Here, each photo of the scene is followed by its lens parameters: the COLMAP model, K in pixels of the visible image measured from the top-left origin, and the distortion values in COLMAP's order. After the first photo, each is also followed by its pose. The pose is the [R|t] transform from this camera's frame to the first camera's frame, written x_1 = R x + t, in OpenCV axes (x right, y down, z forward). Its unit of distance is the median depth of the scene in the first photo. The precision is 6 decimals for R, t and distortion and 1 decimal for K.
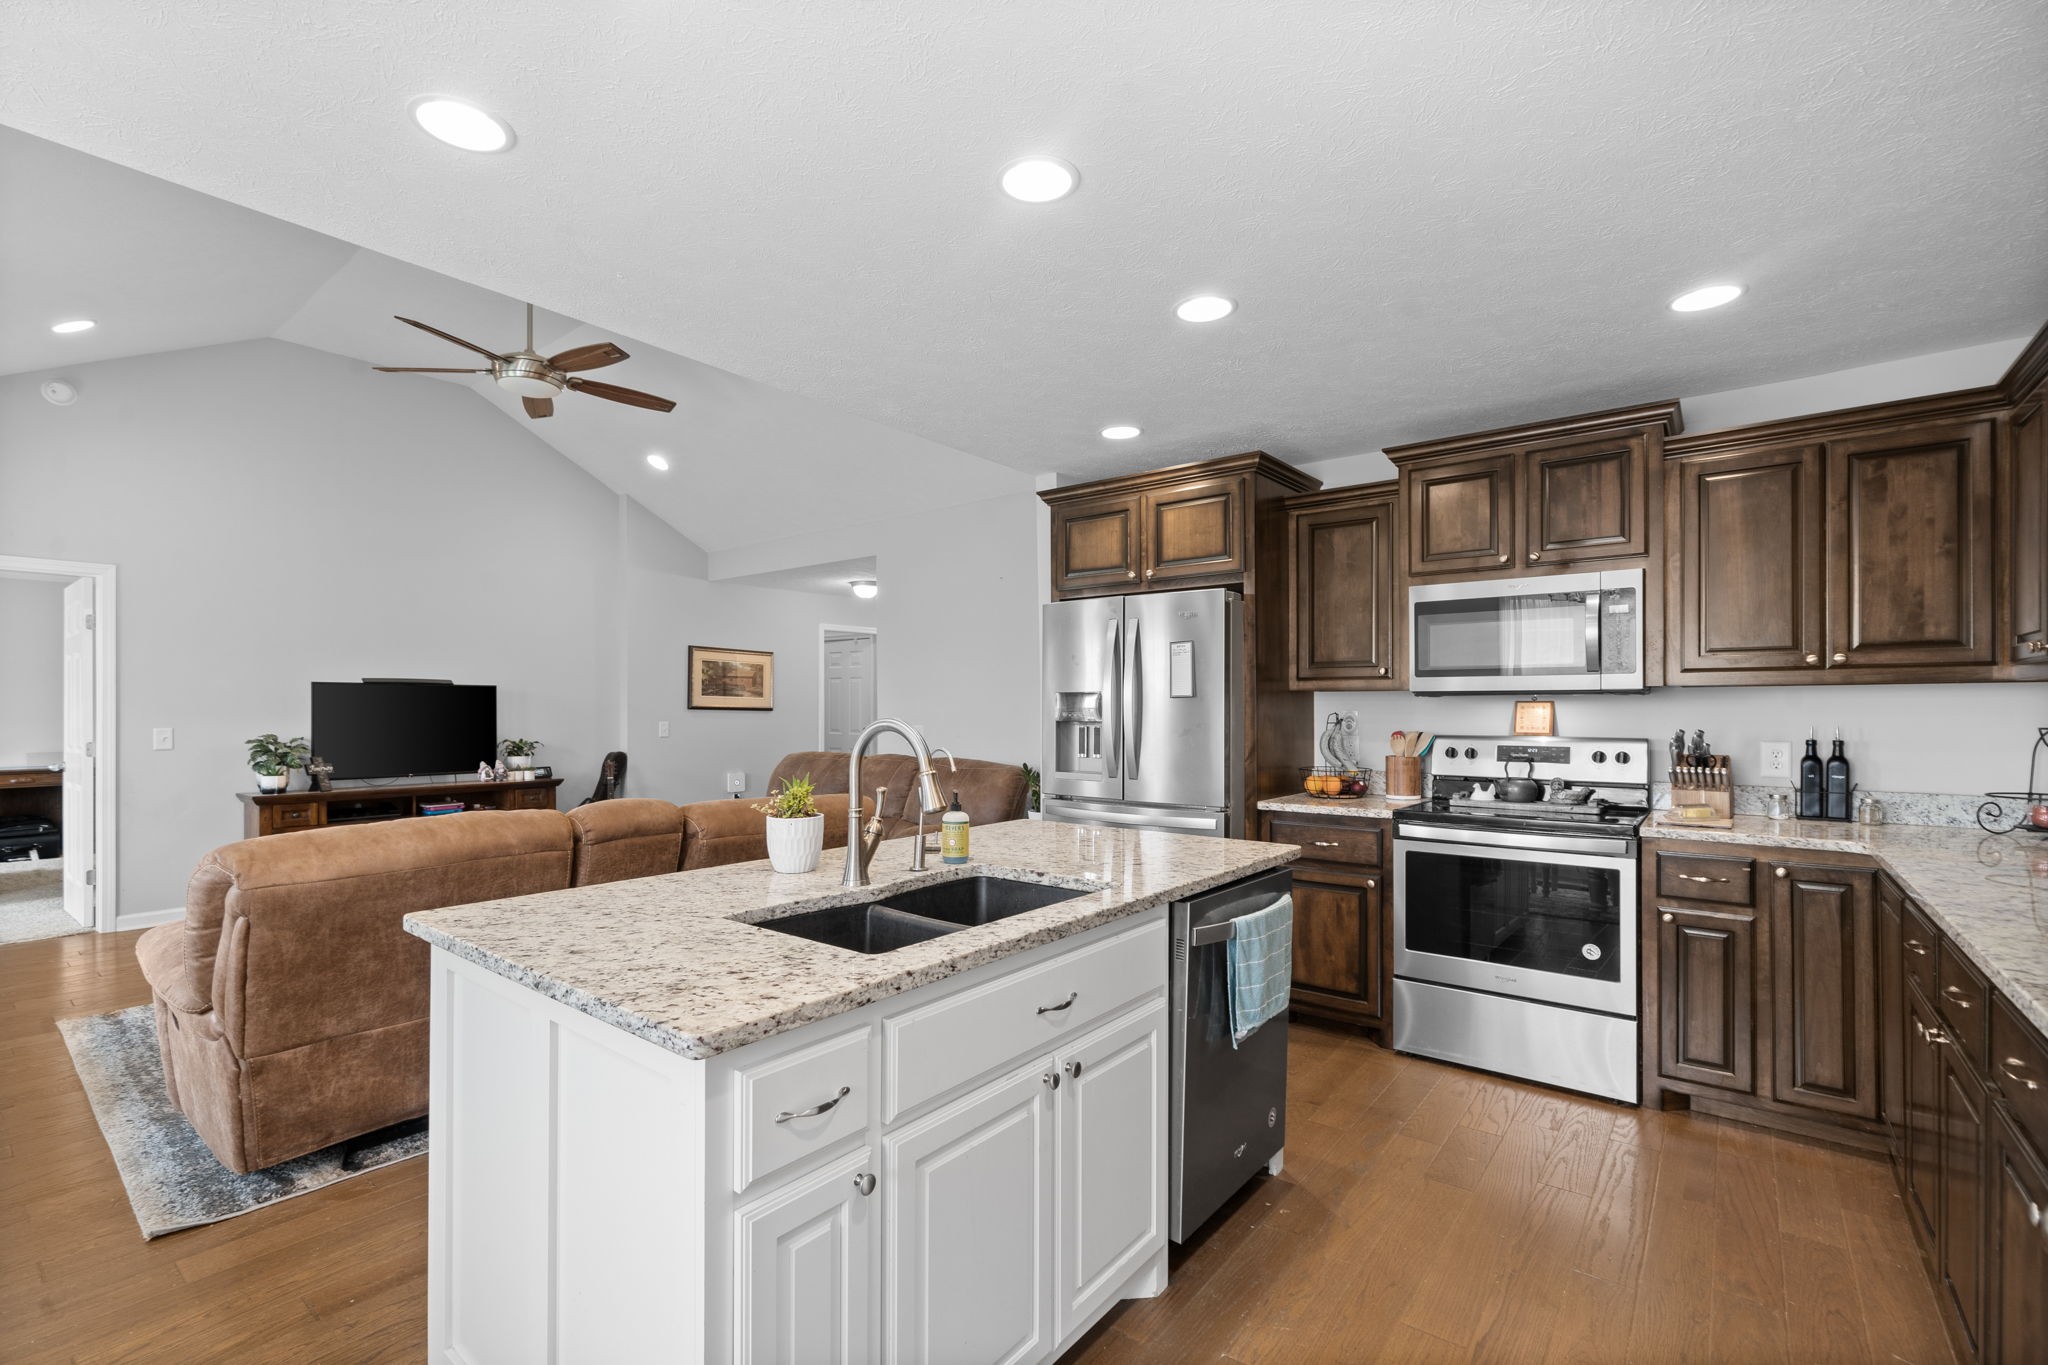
lens RADIAL K [[894.5, 0, 1023.7], [0, 894.5, 706.6], [0, 0, 1]] dist [0.000031, -0.000047]
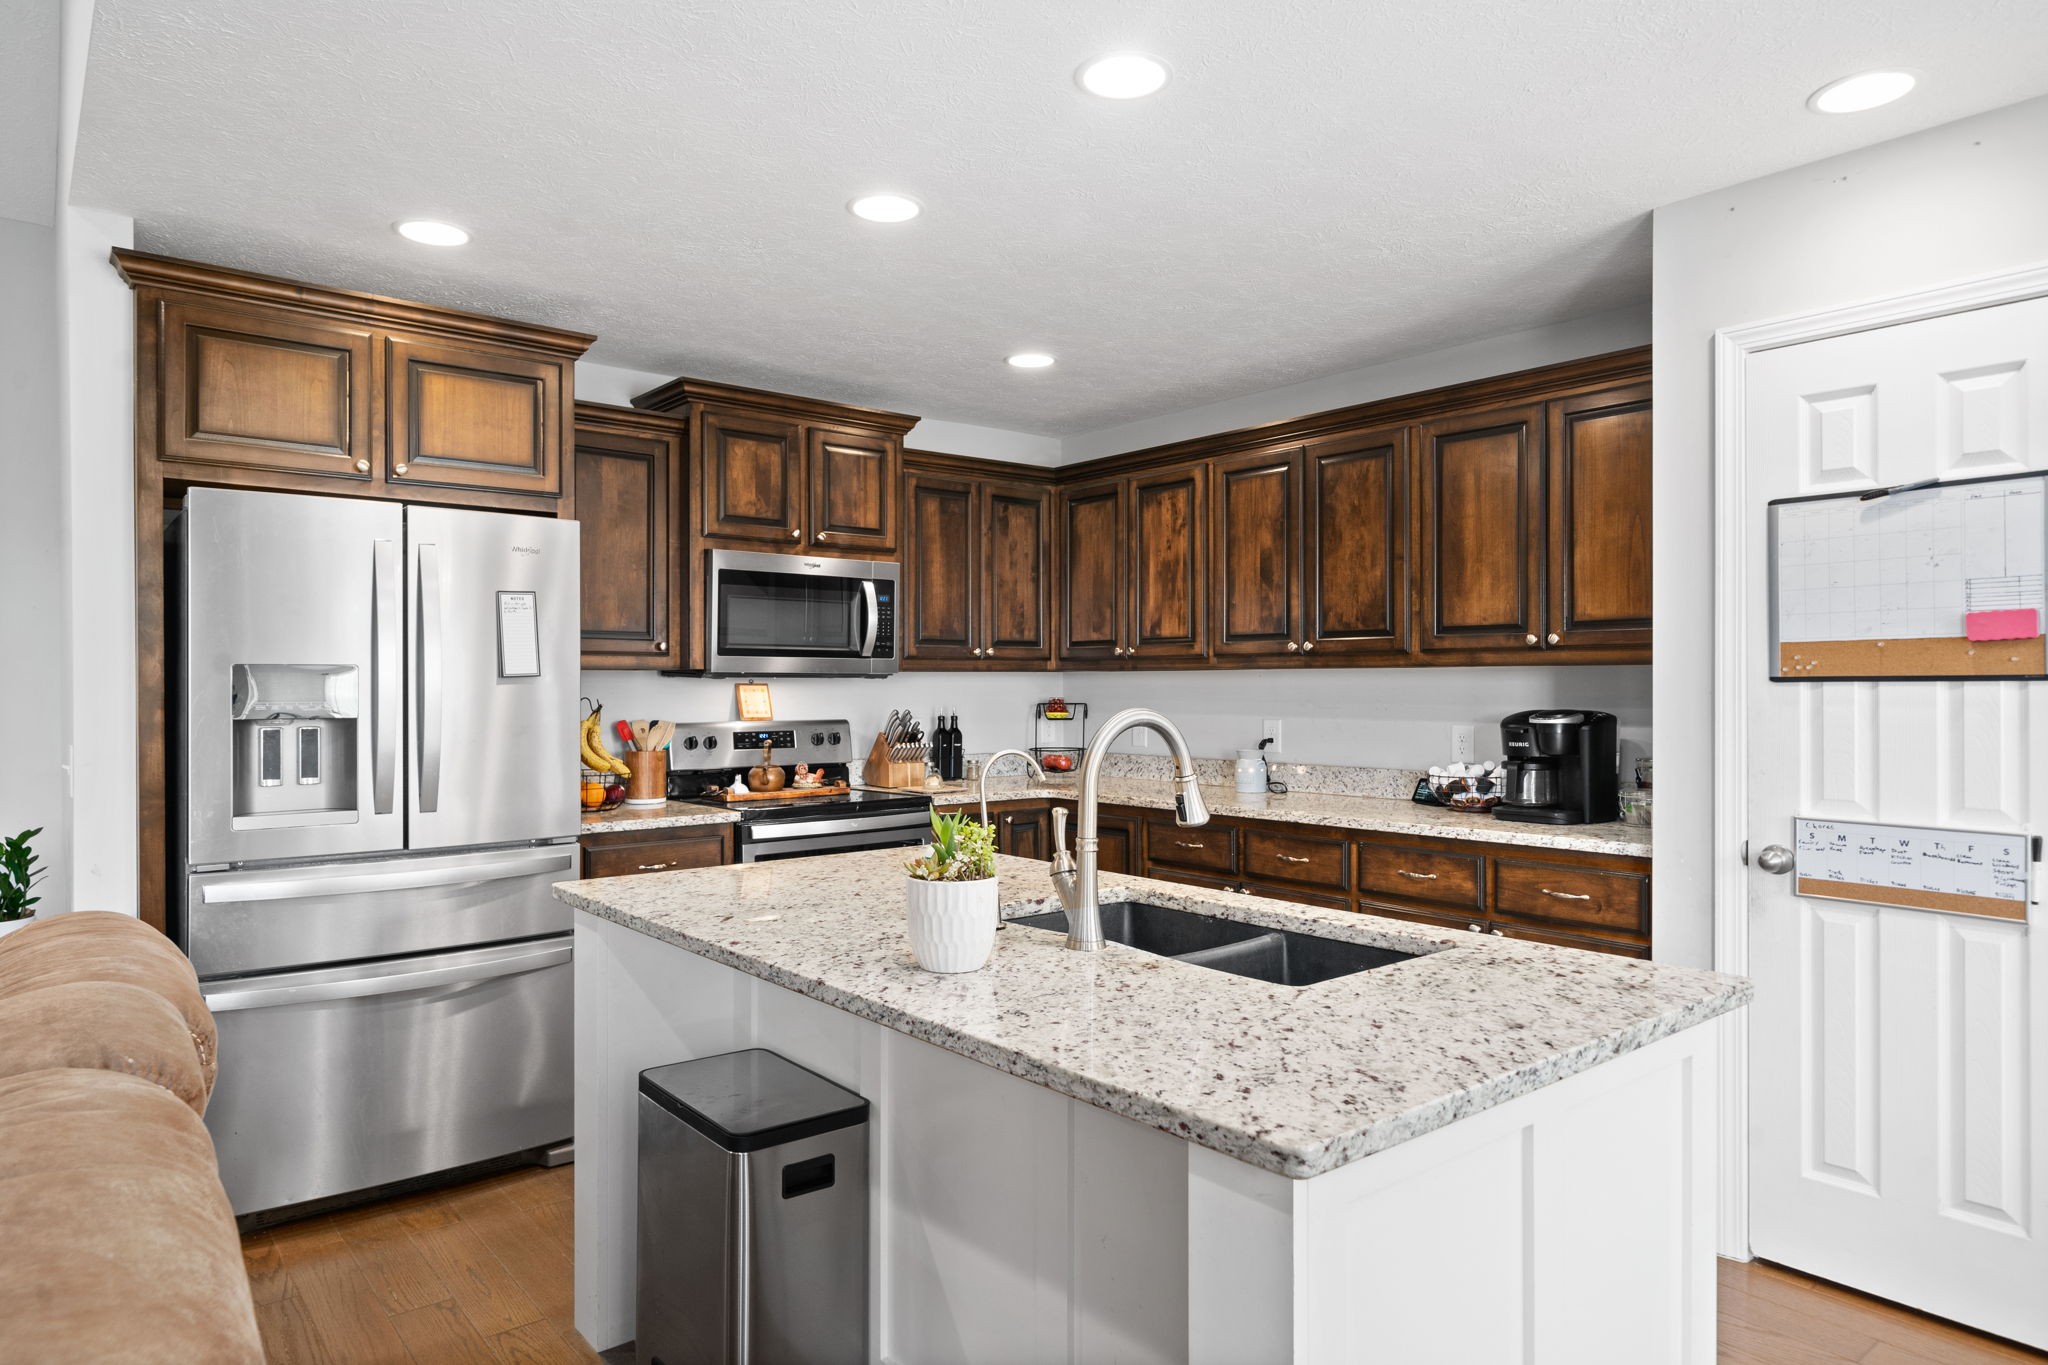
lens RADIAL K [[1225.4, 0, 981.7], [0, 1225.4, 687.0], [0, 0, 1]] dist [-0.003664, -0.001008]
pose [[0.225695, -0.001132, 0.974197, -0.668695], [0.000250, 0.999999, 0.001104, -0.004249], [-0.974198, -0.000006, 0.225696, 0.503666]]
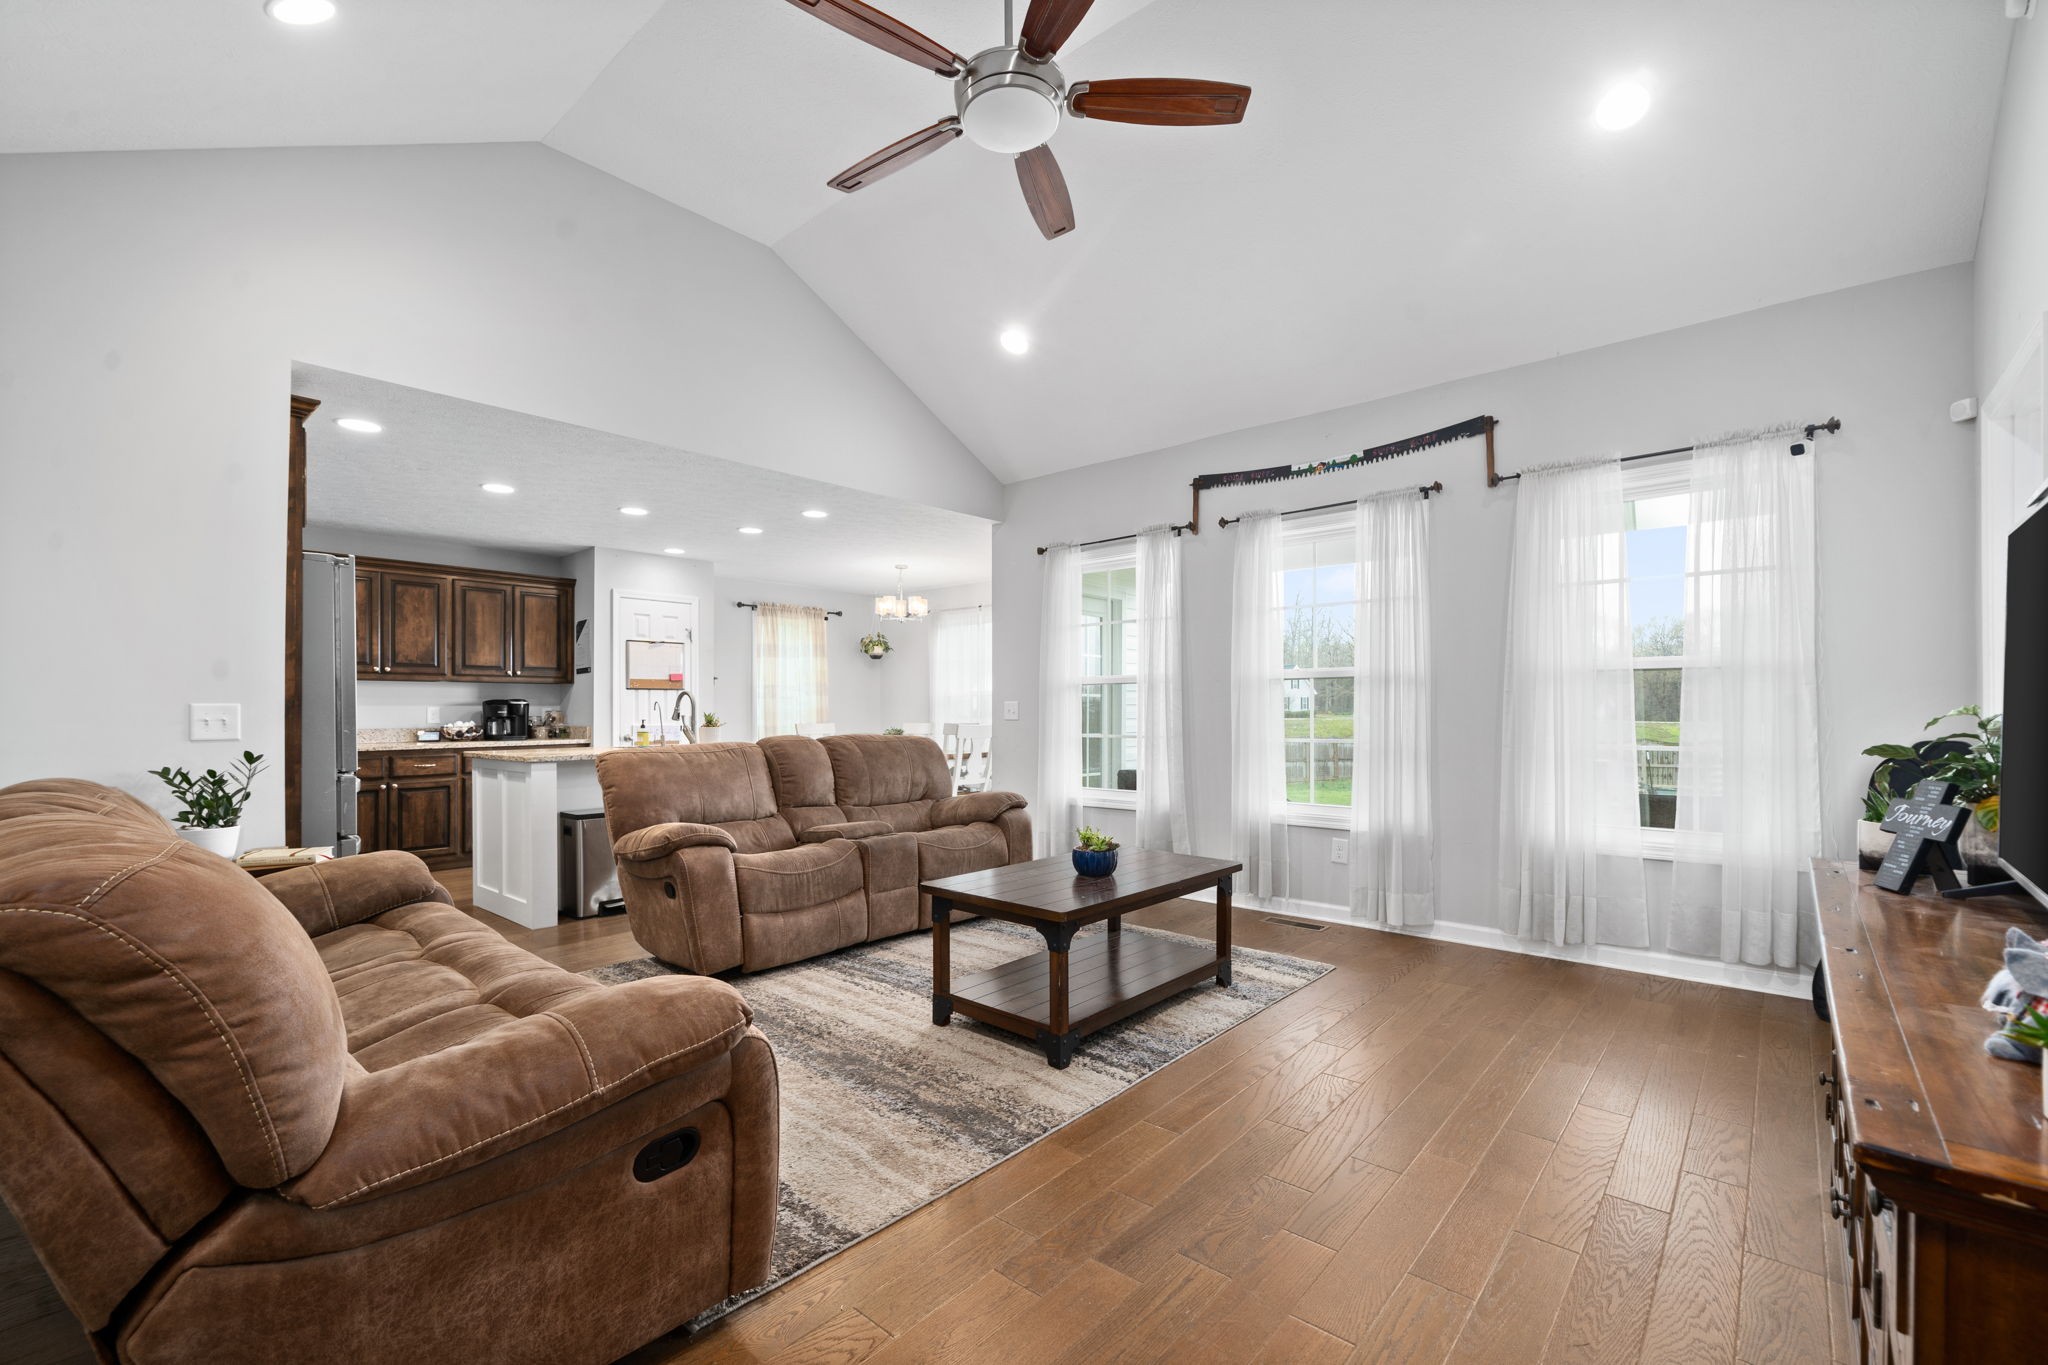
lens RADIAL K [[869.0, 0, 1024.3], [0, 869.0, 707.6], [0, 0, 1]] dist [-0.000606, 0.000230]
pose [[-0.999023, 0.001730, 0.044157, -0.813409], [0.001613, 0.999995, -0.002690, 0.043751], [-0.044162, -0.002616, -0.999021, 2.210704]]
